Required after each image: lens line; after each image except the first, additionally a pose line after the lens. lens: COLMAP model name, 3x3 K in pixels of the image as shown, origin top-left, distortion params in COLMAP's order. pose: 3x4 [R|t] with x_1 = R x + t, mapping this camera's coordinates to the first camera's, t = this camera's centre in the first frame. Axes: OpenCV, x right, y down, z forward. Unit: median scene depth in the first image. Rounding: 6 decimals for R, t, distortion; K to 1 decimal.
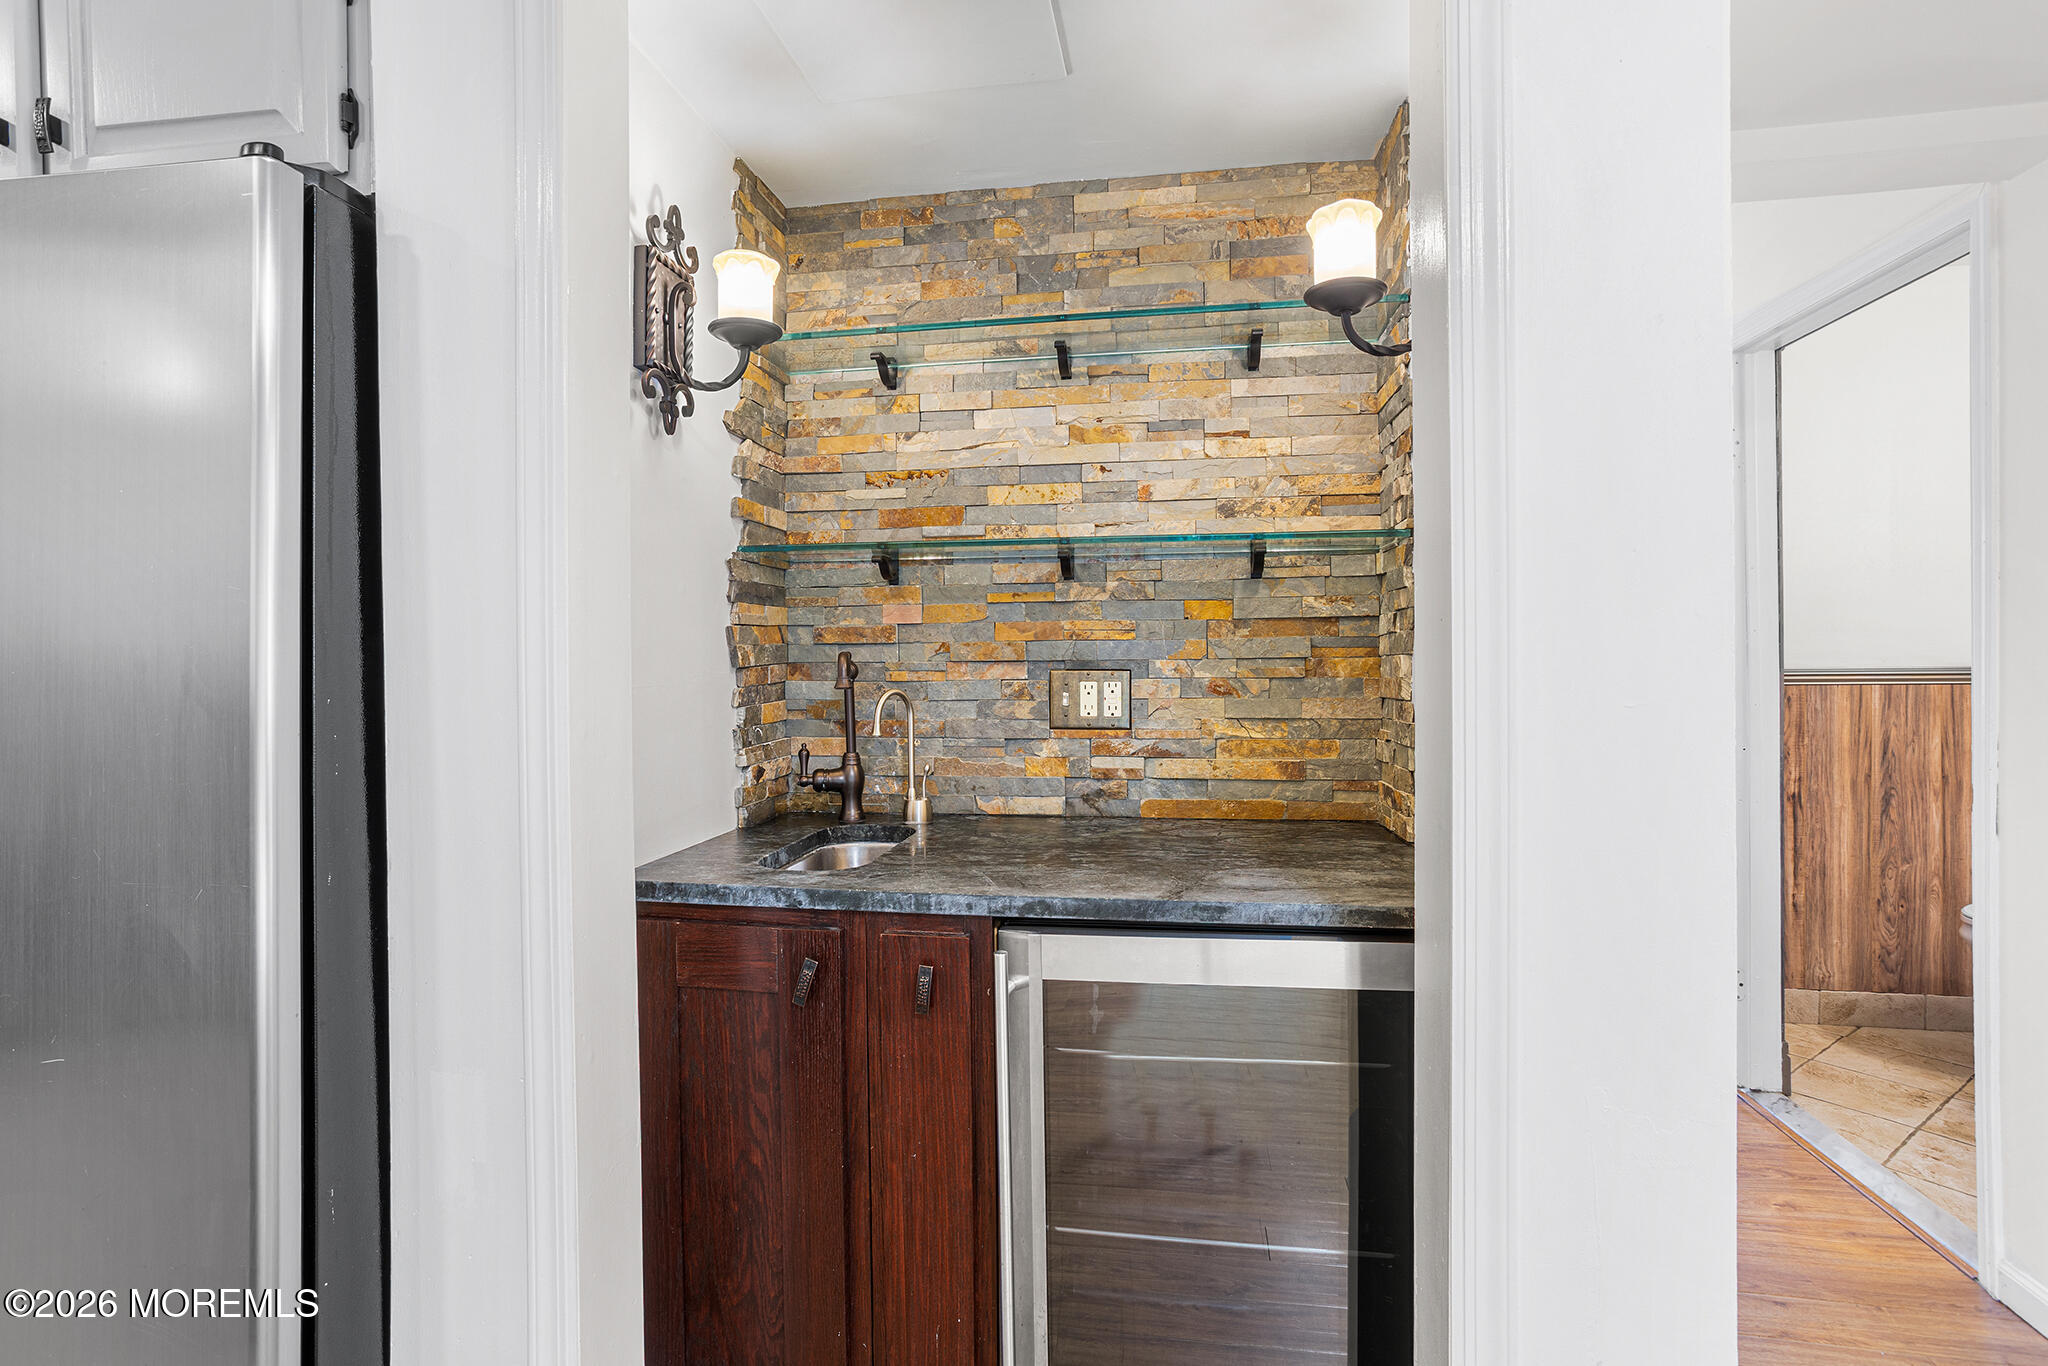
lens RADIAL K [[993.3, 0, 1013.6], [0, 993.3, 661.1], [0, 0, 1]] dist [-0.060210, 0.039852]
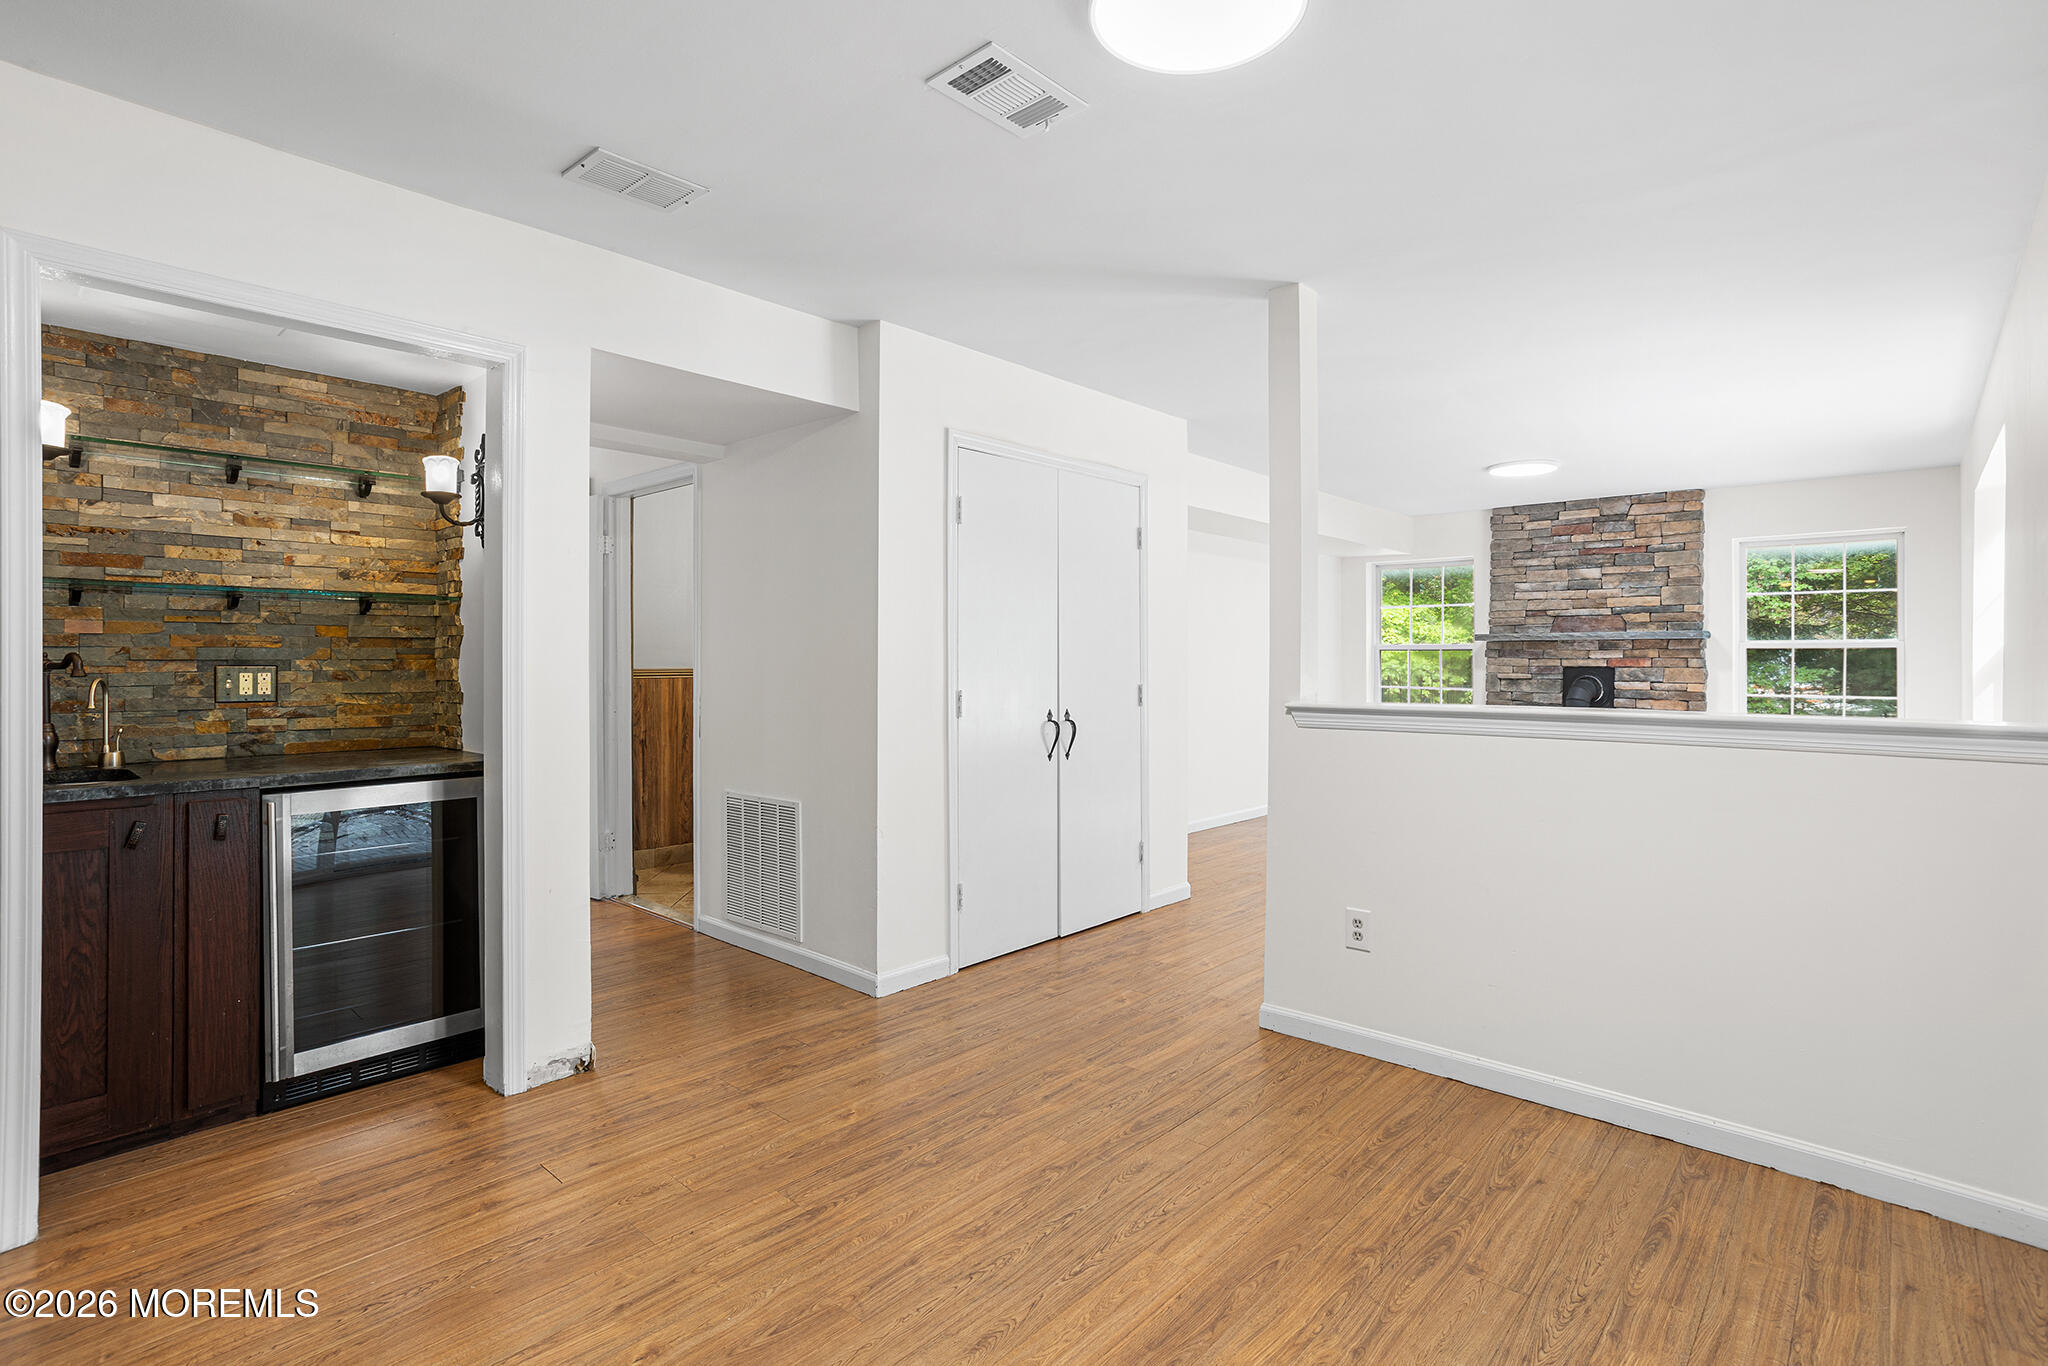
lens RADIAL K [[993.3, 0, 1013.6], [0, 993.3, 661.1], [0, 0, 1]] dist [-0.060210, 0.039852]
pose [[0.539868, 0.008561, 0.841706, -0.586048], [-0.001530, 0.999957, -0.009189, 0.013894], [-0.841748, 0.003673, 0.539857, -0.915885]]
